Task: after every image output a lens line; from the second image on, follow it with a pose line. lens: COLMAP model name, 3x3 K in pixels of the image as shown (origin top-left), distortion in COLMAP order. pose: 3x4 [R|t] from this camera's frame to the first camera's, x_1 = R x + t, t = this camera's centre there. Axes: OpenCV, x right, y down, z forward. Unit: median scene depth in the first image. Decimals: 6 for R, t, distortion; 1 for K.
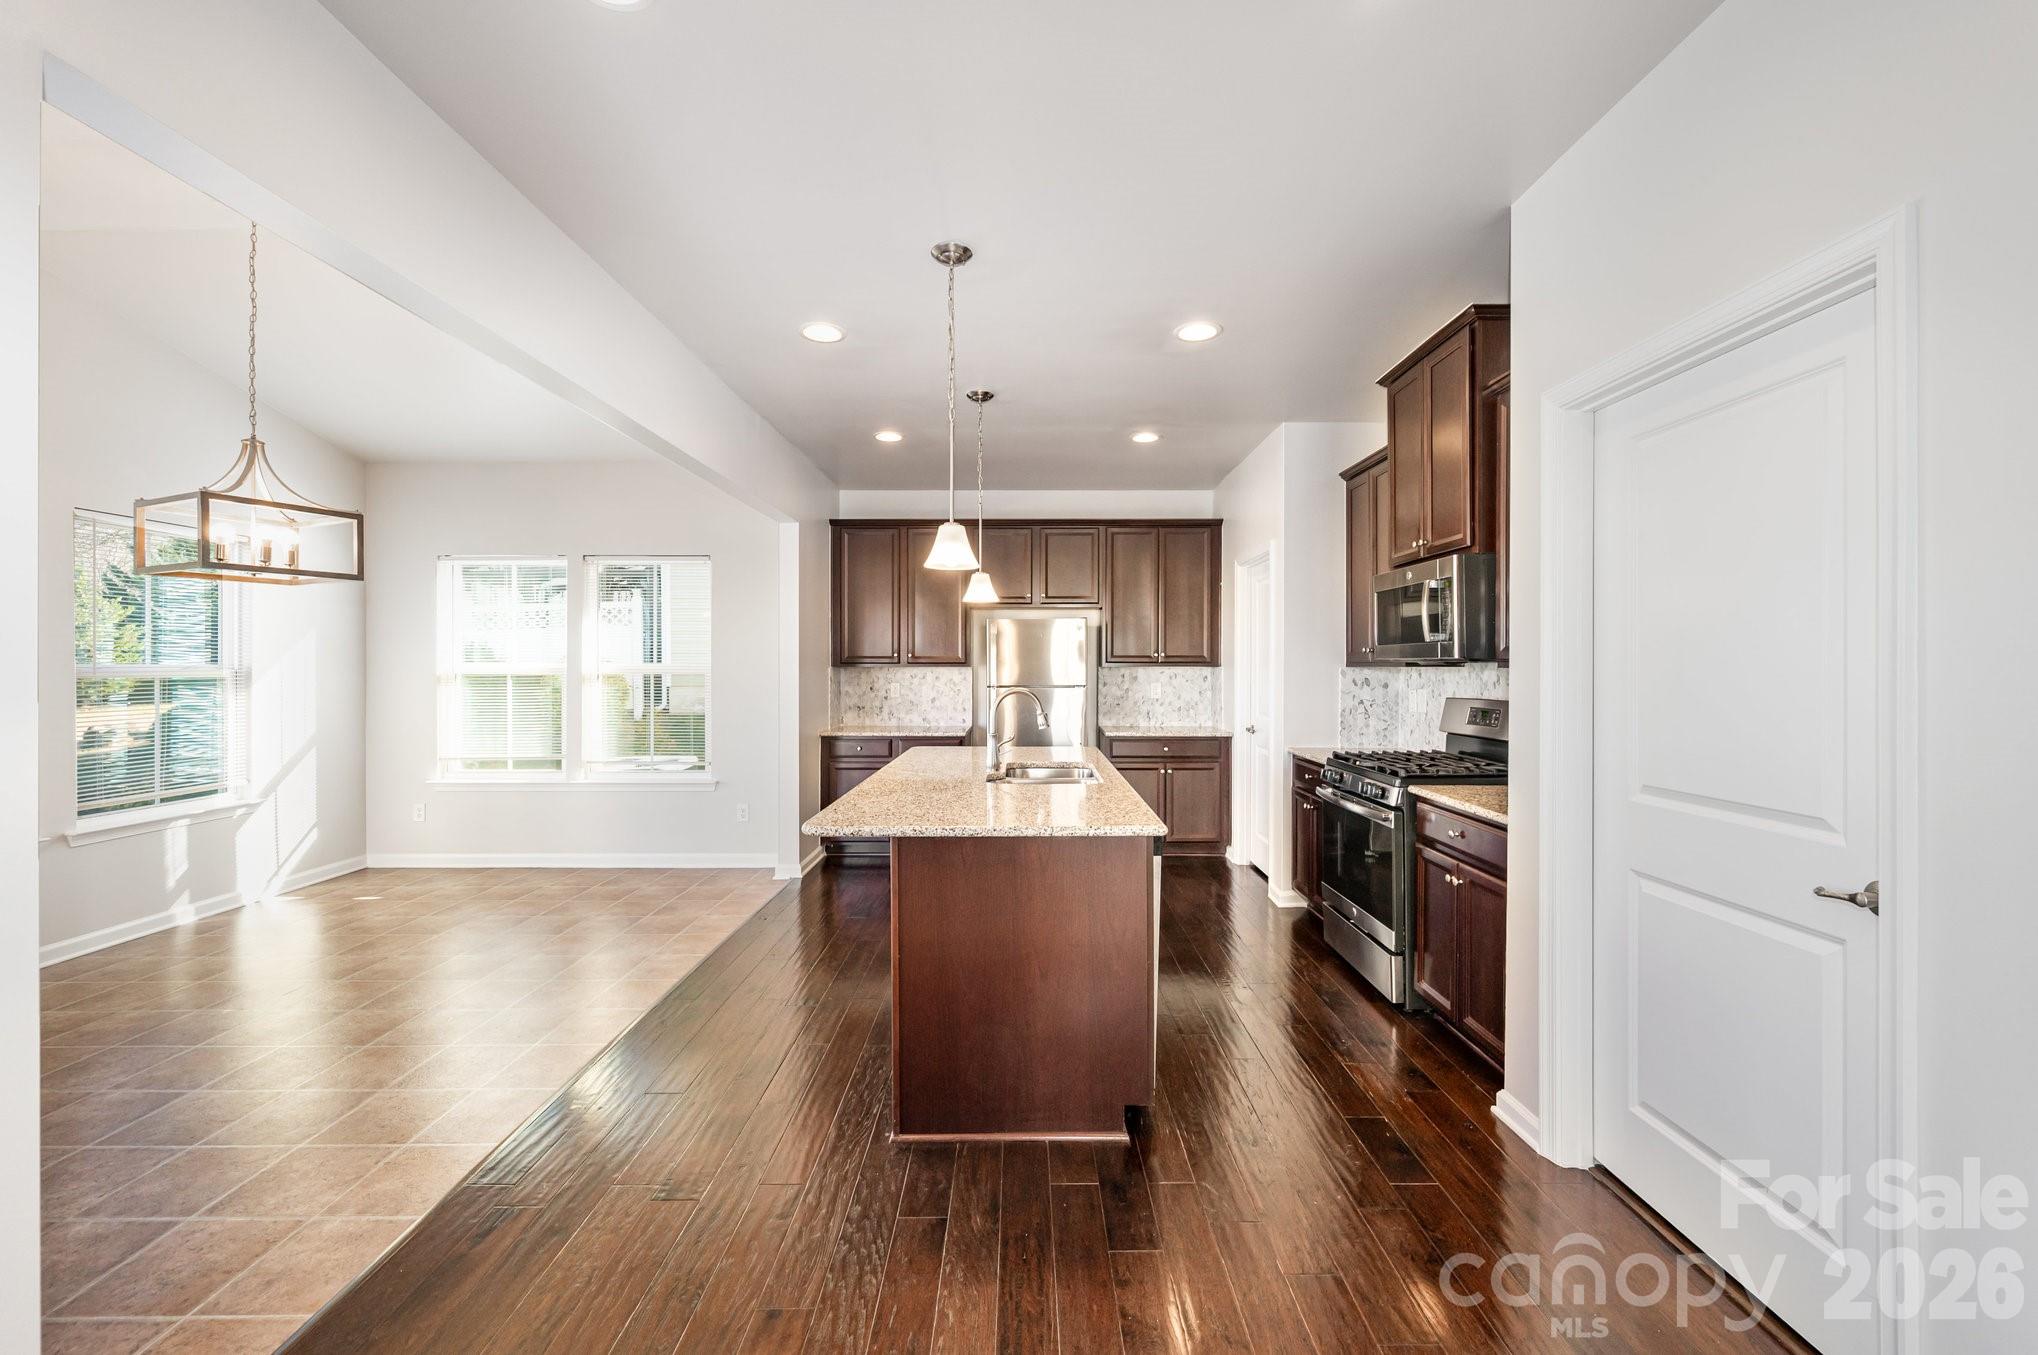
lens RADIAL K [[796.9, 0, 1018.0], [0, 796.9, 665.0], [0, 0, 1]] dist [0.002101, 0.000000]
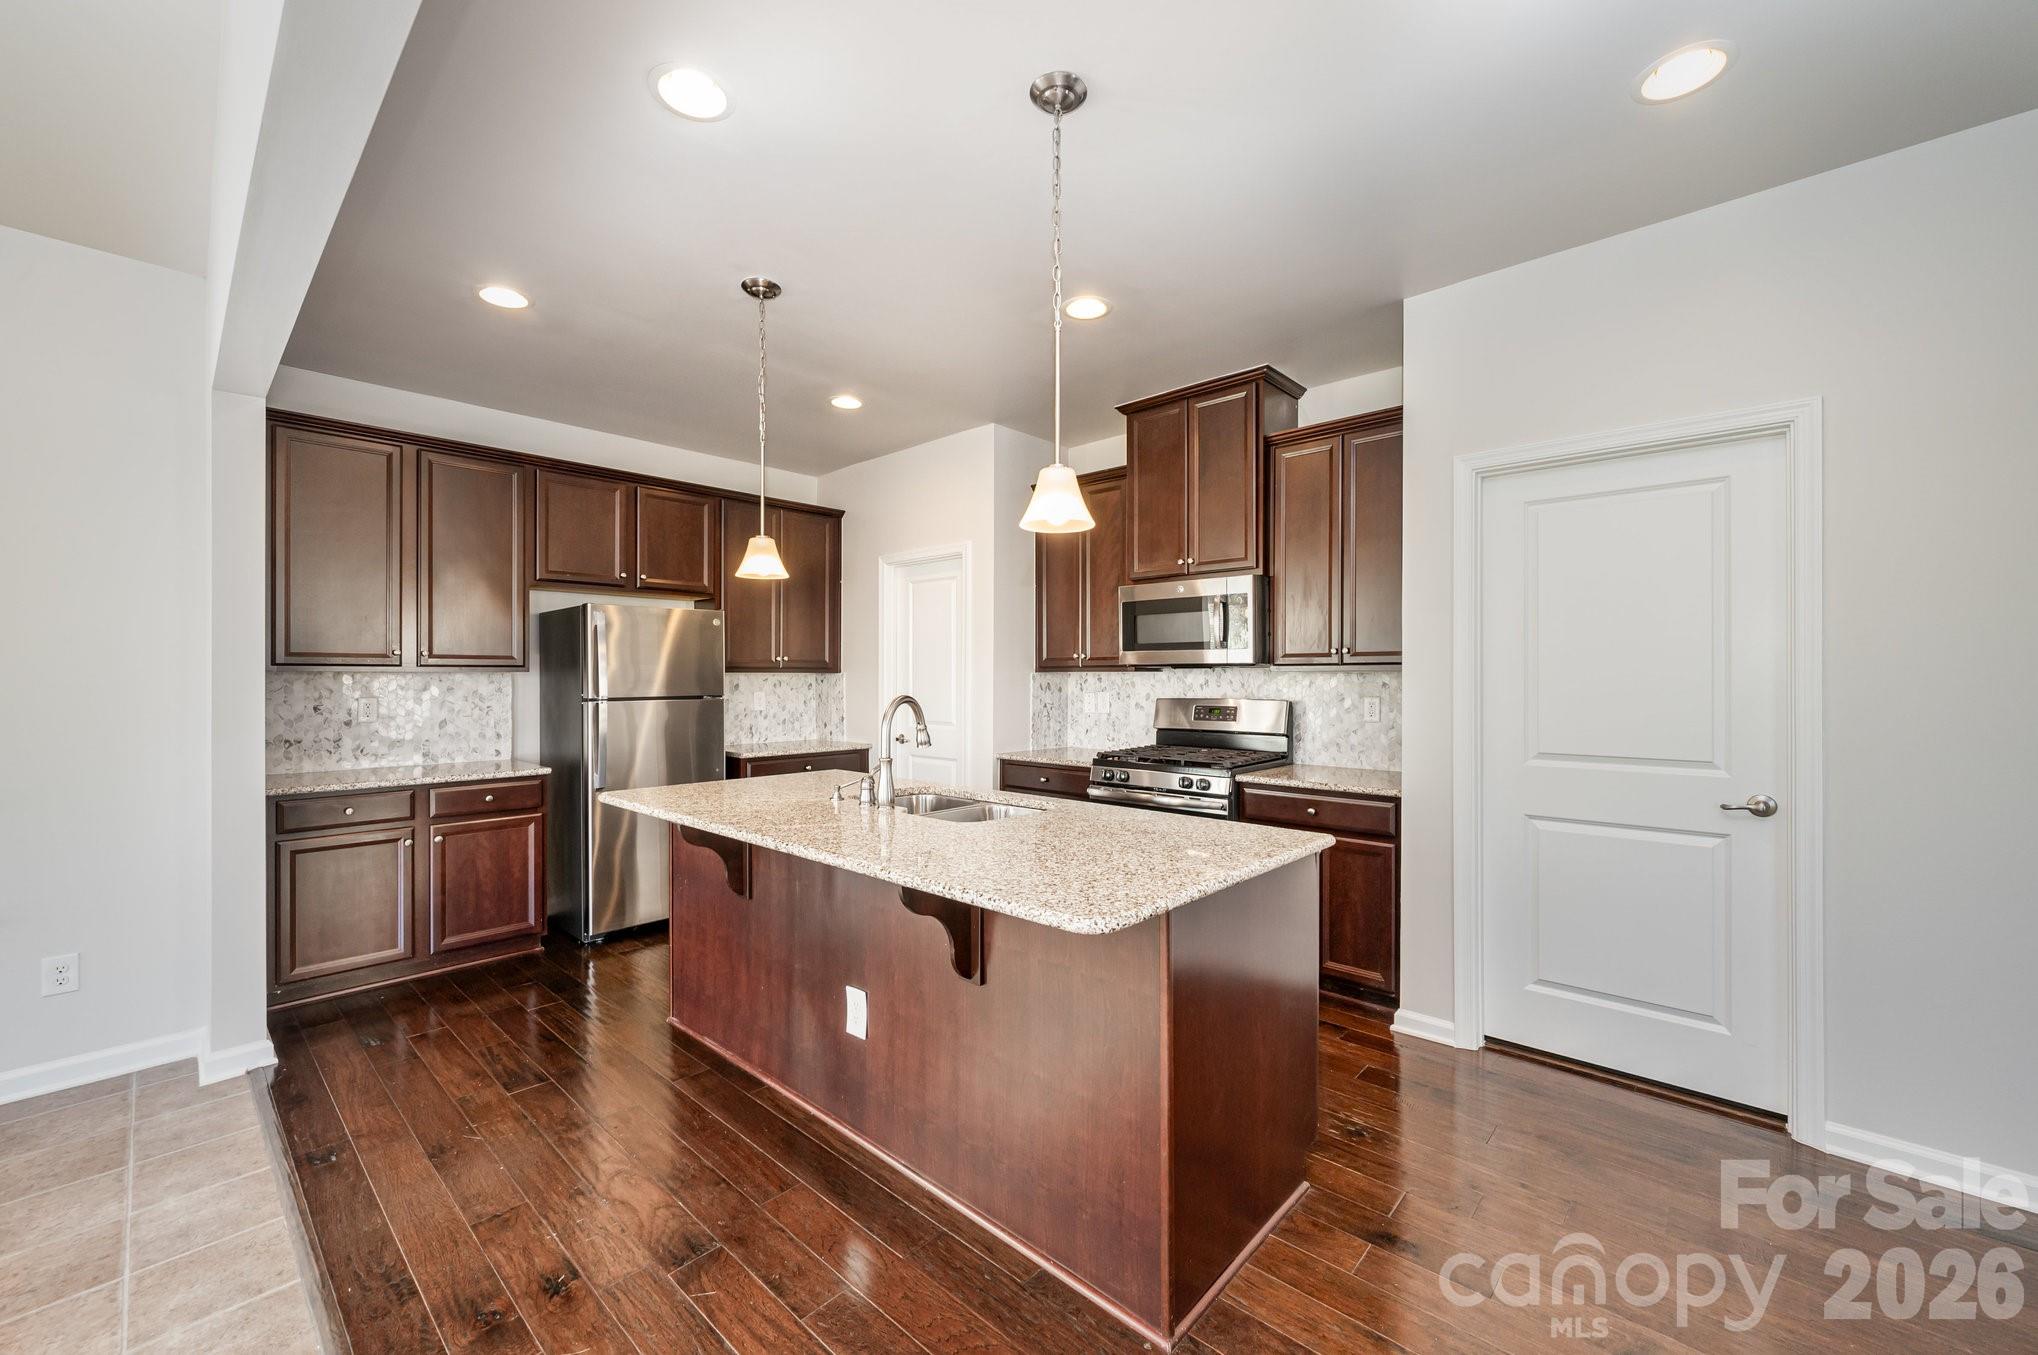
lens RADIAL K [[796.9, 0, 1007.1], [0, 796.9, 679.8], [0, 0, 1]] dist [0.002101, 0.000000]
pose [[0.682568, -0.003570, 0.730813, -0.388318], [-0.000295, 0.999987, 0.005160, 0.007137], [-0.730822, -0.003738, 0.682558, 0.325590]]
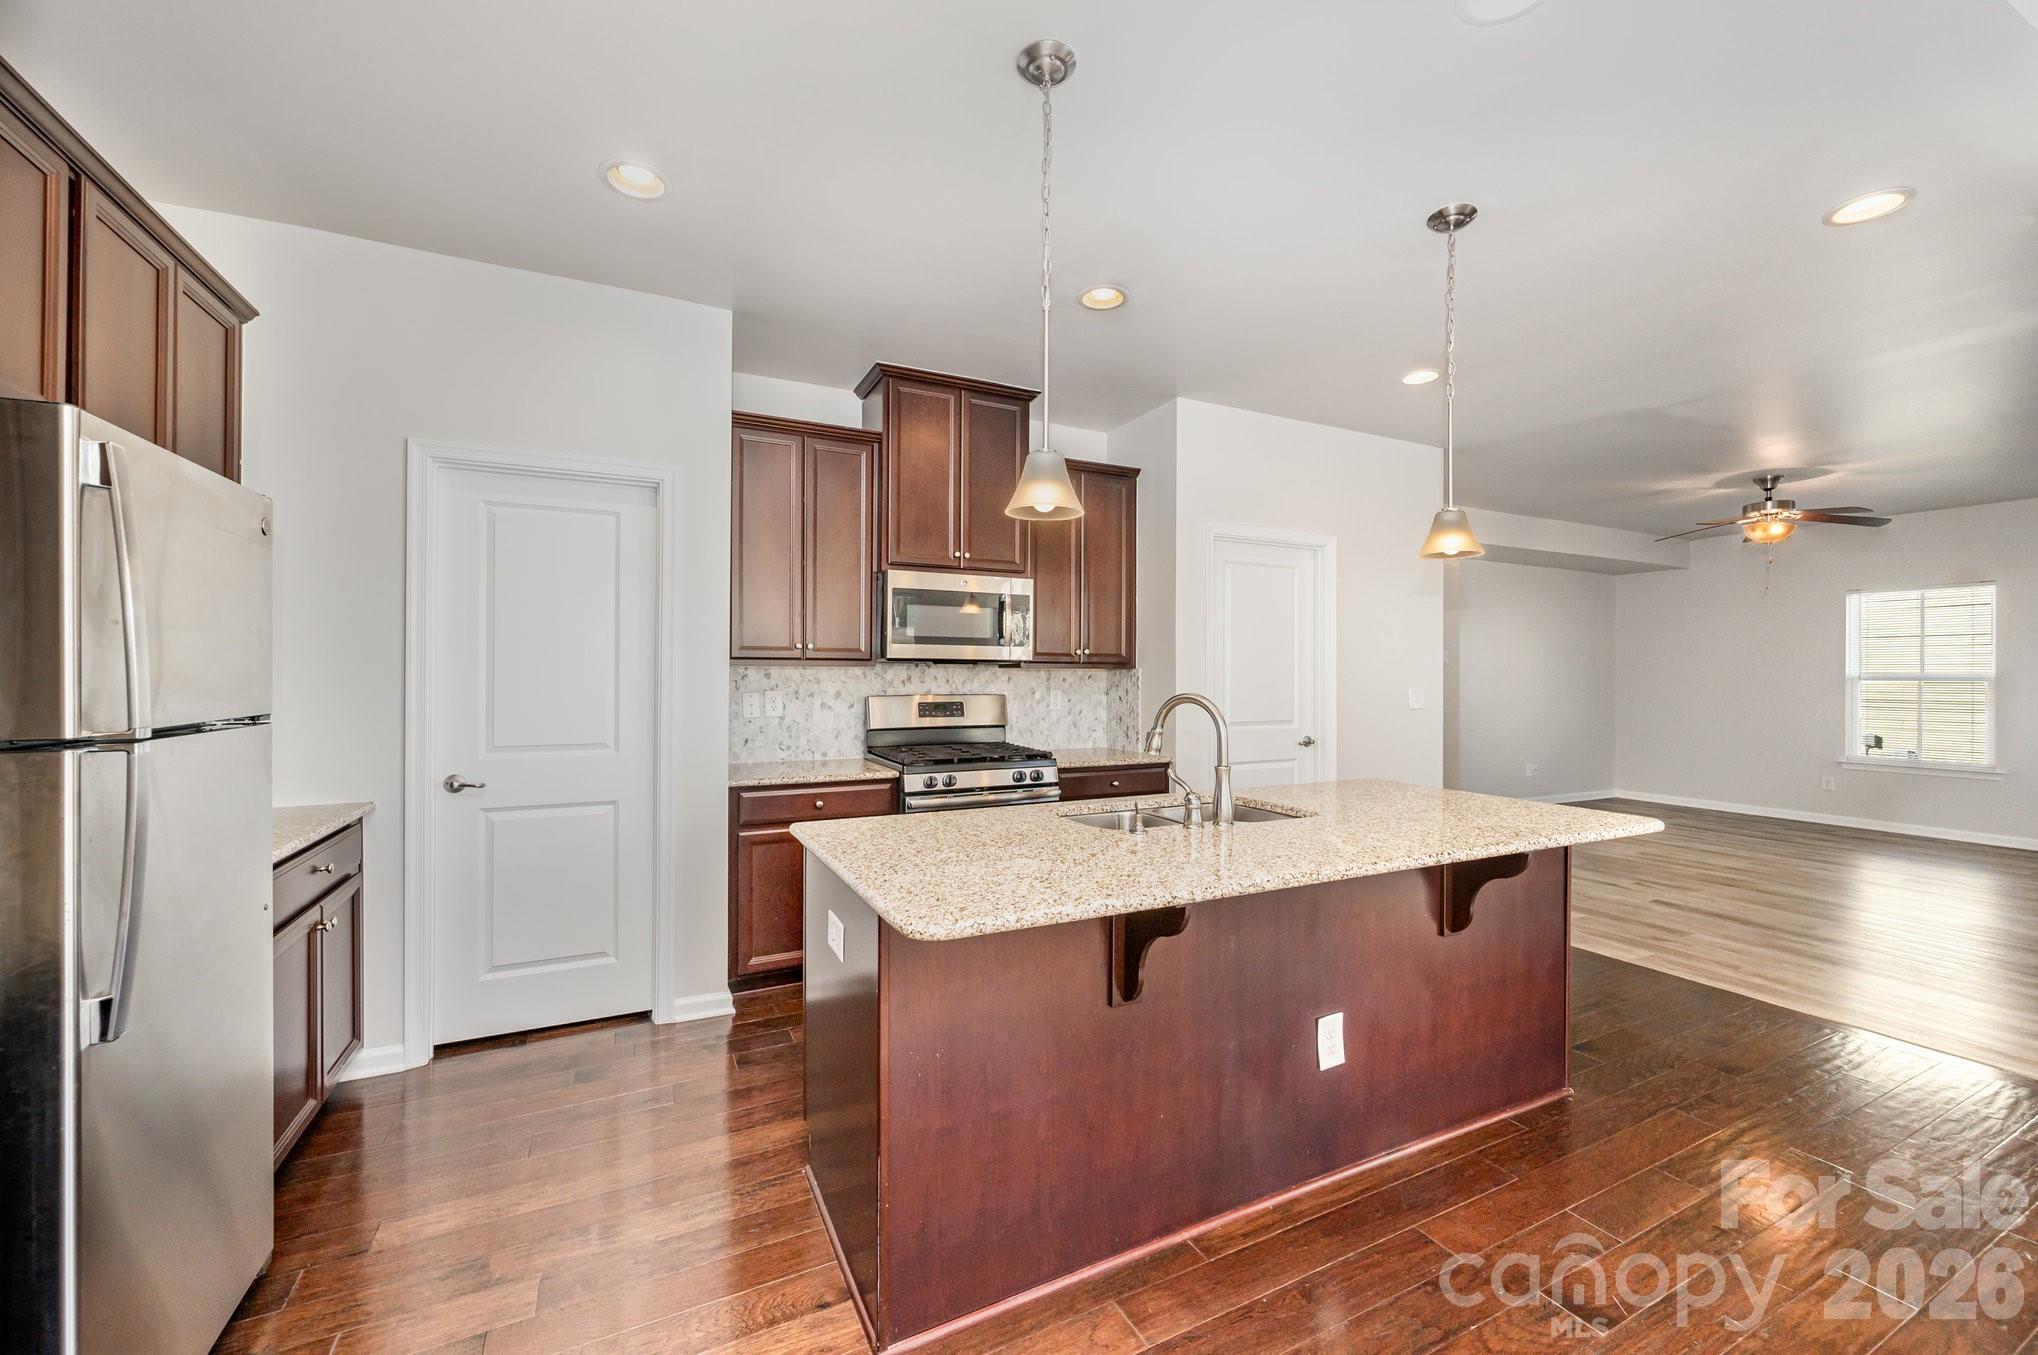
lens RADIAL K [[796.9, 0, 1007.9], [0, 796.9, 698.9], [0, 0, 1]] dist [0.002101, 0.000000]
pose [[-0.431805, -0.034681, 0.901300, -0.413304], [-0.007639, 0.999365, 0.034794, 0.005868], [-0.901934, 0.008139, -0.431796, 1.114205]]
